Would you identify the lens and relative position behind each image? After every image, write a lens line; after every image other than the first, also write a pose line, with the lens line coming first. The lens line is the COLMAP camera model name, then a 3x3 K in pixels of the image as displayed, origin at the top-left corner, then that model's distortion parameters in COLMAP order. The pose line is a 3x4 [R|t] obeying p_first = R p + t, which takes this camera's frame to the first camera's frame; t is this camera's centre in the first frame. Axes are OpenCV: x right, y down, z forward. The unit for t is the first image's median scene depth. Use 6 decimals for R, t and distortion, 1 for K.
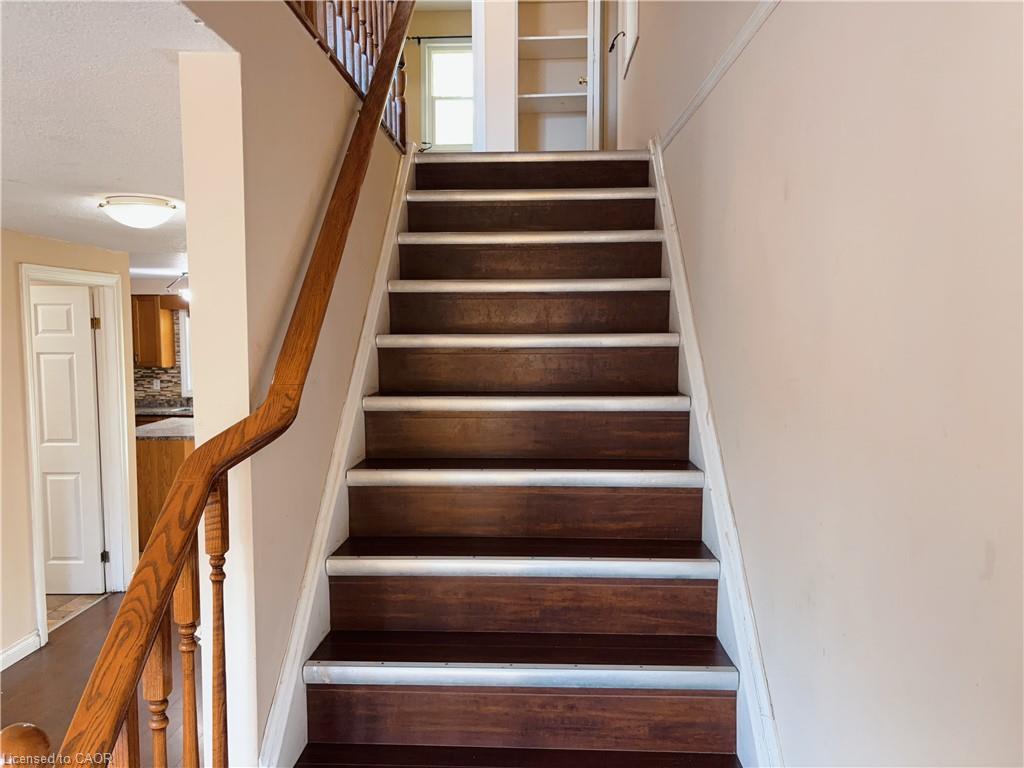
lens RADIAL K [[786.2, 0, 511.2], [0, 786.2, 383.8], [0, 0, 1]] dist [0.038361, -0.023484]
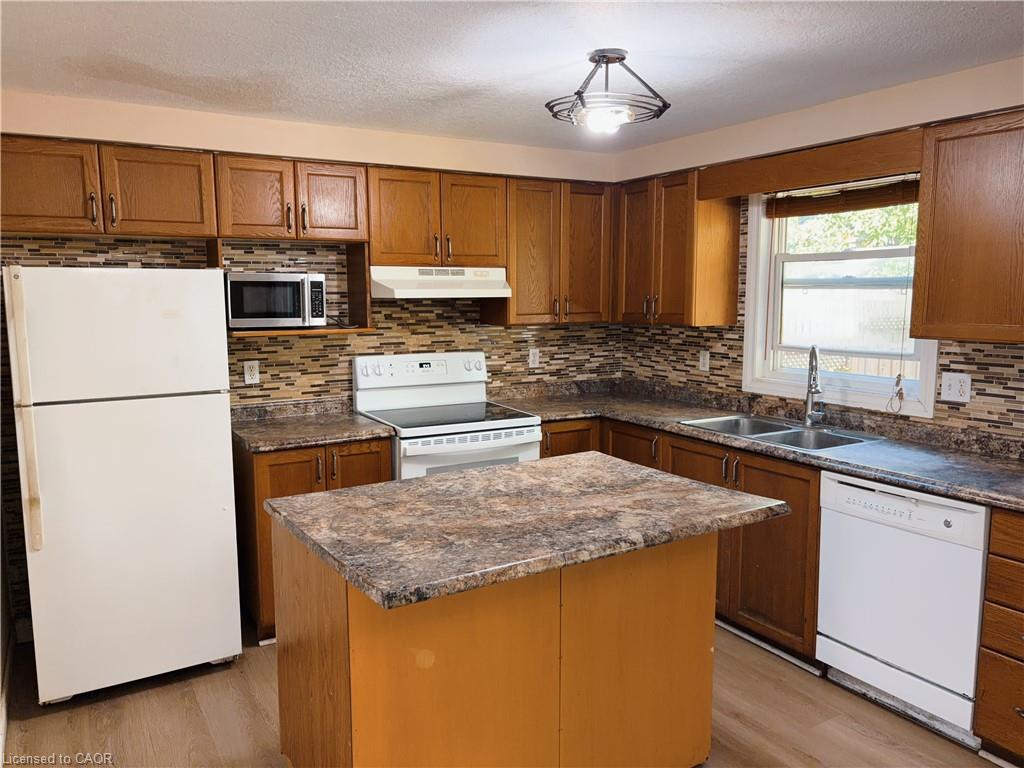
lens RADIAL K [[786.2, 0, 512.4], [0, 786.2, 387.5], [0, 0, 1]] dist [0.038361, -0.023484]
pose [[0.553510, 0.102998, -0.826449, -0.105277], [-0.067390, 0.994608, 0.078821, -0.013314], [0.830112, 0.012066, 0.557466, 0.626083]]
